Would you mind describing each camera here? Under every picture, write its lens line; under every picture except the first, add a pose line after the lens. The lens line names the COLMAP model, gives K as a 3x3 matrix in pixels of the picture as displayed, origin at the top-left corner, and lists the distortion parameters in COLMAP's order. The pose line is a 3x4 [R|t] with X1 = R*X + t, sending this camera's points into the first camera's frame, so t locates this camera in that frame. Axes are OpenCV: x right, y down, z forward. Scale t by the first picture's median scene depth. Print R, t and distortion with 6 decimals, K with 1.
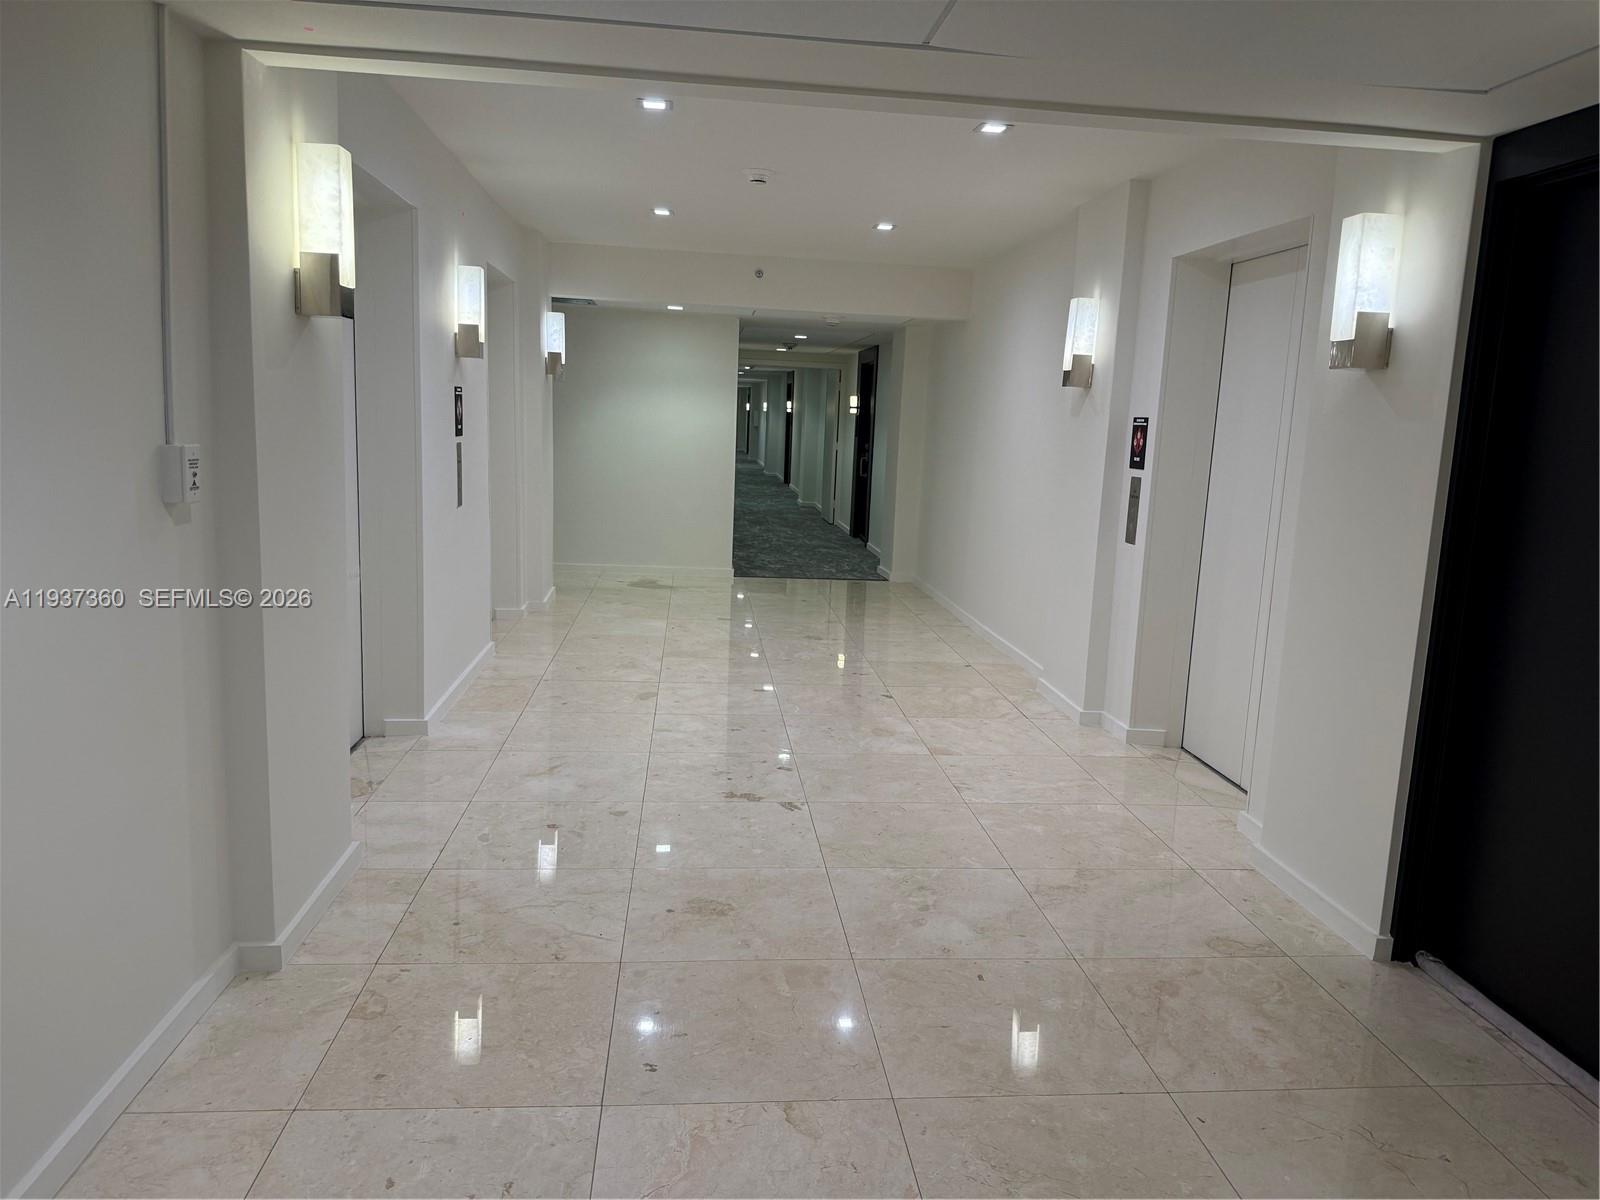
lens RADIAL K [[1133.1, 0, 799.9], [0, 1133.1, 599.9], [0, 0, 1]] dist [0.004869, -0.004836]
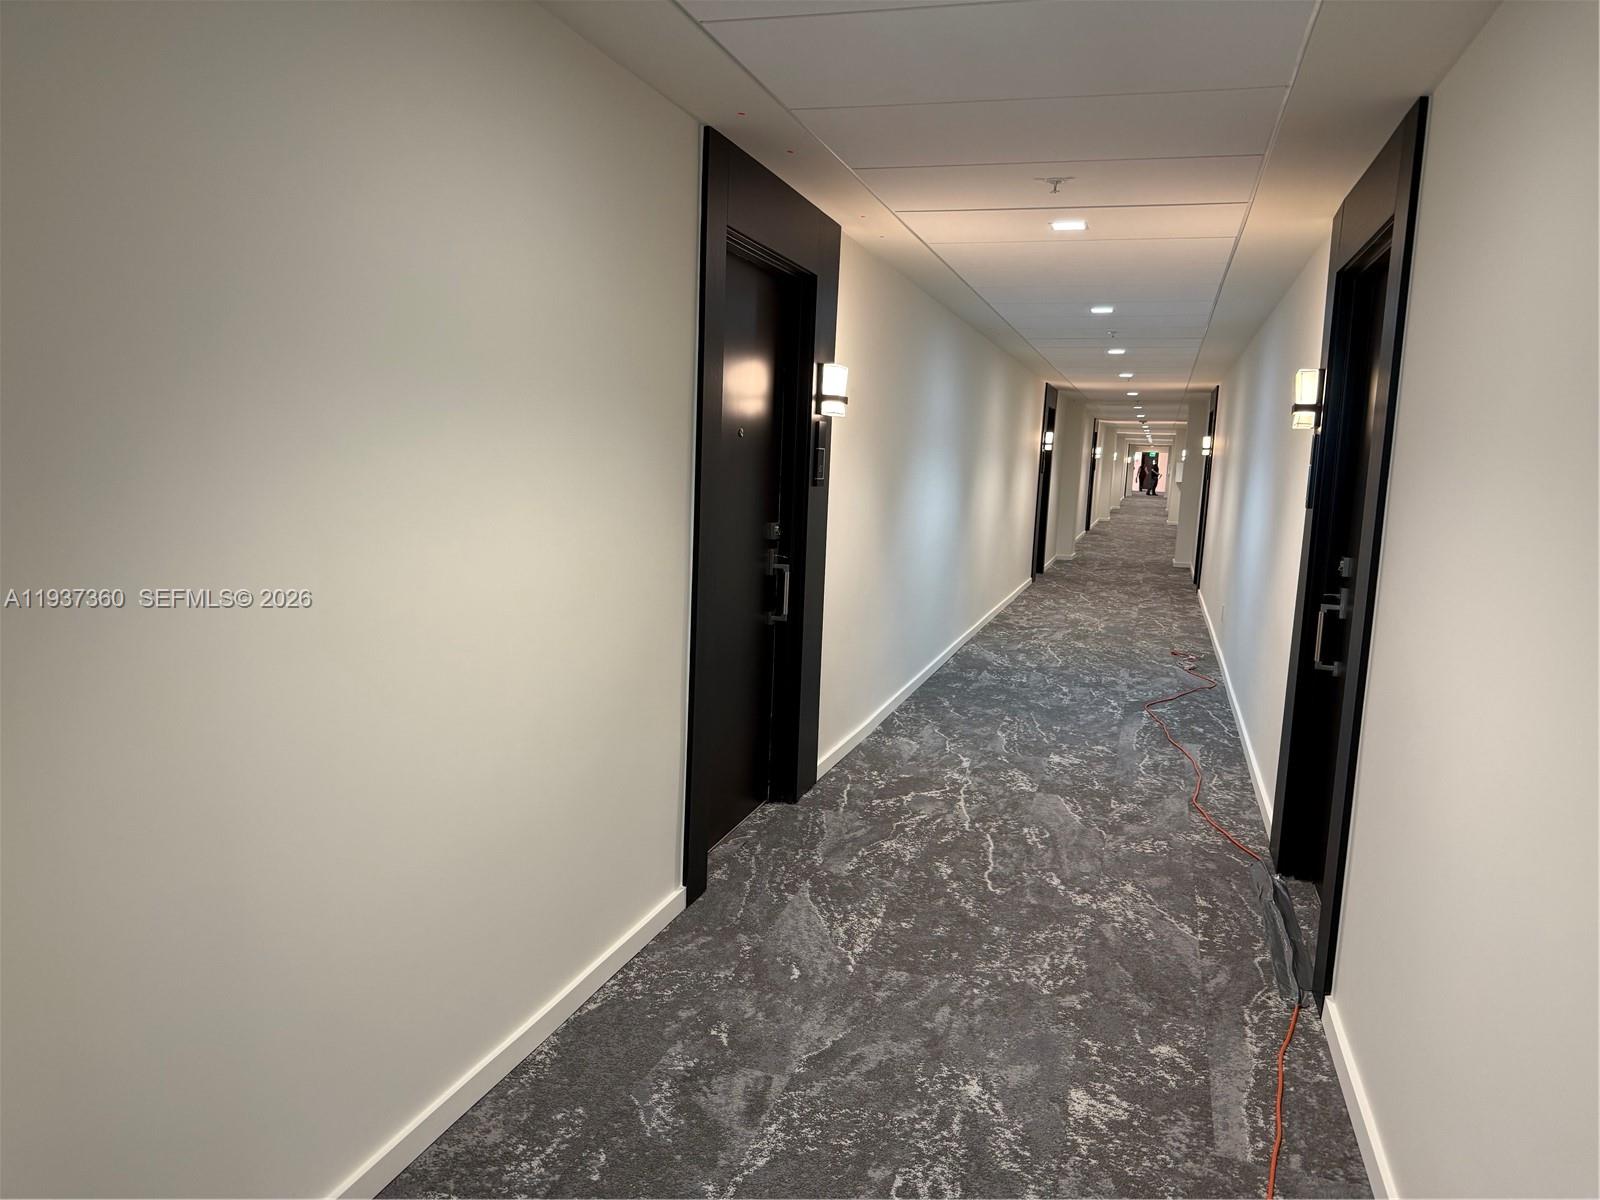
lens RADIAL K [[1133.1, 0, 799.2], [0, 1133.1, 599.7], [0, 0, 1]] dist [0.004869, -0.004836]
pose [[0.920226, 0.032766, -0.390013, 0.042935], [-0.052524, 0.997814, -0.040101, -0.102264], [0.387846, 0.057387, 0.919936, 0.682798]]
